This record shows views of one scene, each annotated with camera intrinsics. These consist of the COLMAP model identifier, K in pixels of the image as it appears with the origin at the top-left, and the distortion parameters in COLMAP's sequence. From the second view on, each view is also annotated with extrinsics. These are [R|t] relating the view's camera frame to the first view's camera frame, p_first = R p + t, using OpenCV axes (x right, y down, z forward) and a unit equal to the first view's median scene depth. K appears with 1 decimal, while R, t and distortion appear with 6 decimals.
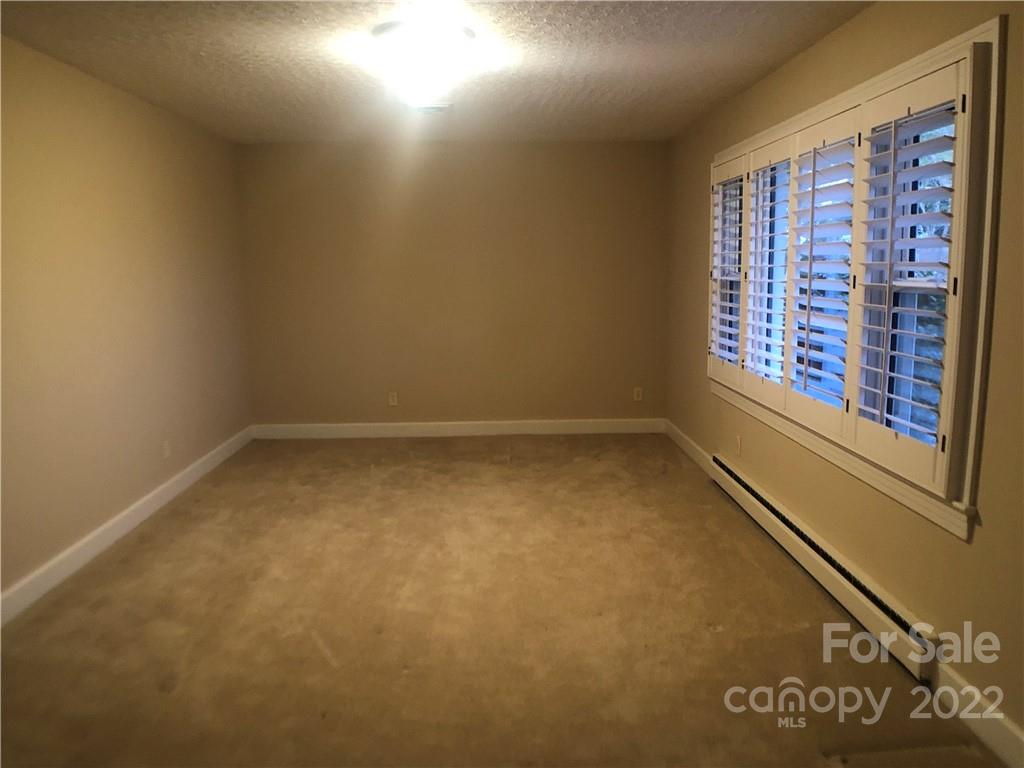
lens RADIAL K [[734.0, 0, 512.8], [0, 734.0, 387.8], [0, 0, 1]] dist [-0.082233, 0.008023]
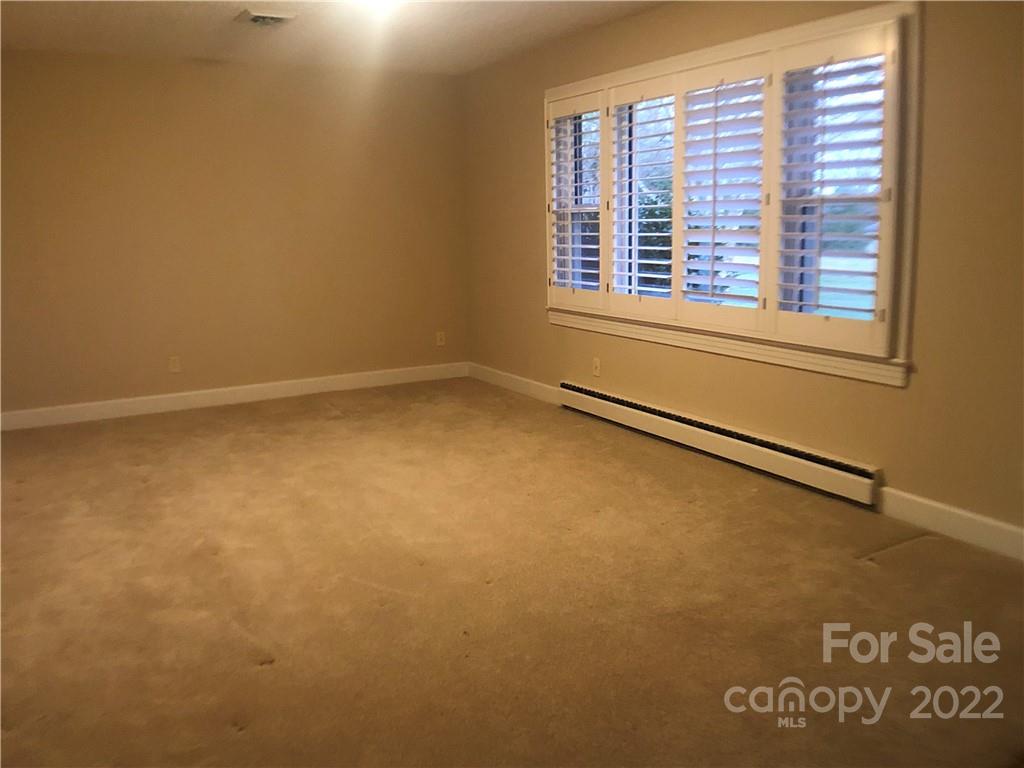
lens RADIAL K [[819.6, 0, 515.7], [0, 819.6, 374.4], [0, 0, 1]] dist [-0.002405, -0.005996]
pose [[0.879501, -0.089011, 0.467499, -0.413803], [0.083625, 0.995973, 0.032310, 0.048026], [-0.468492, 0.010678, 0.883403, -0.006444]]
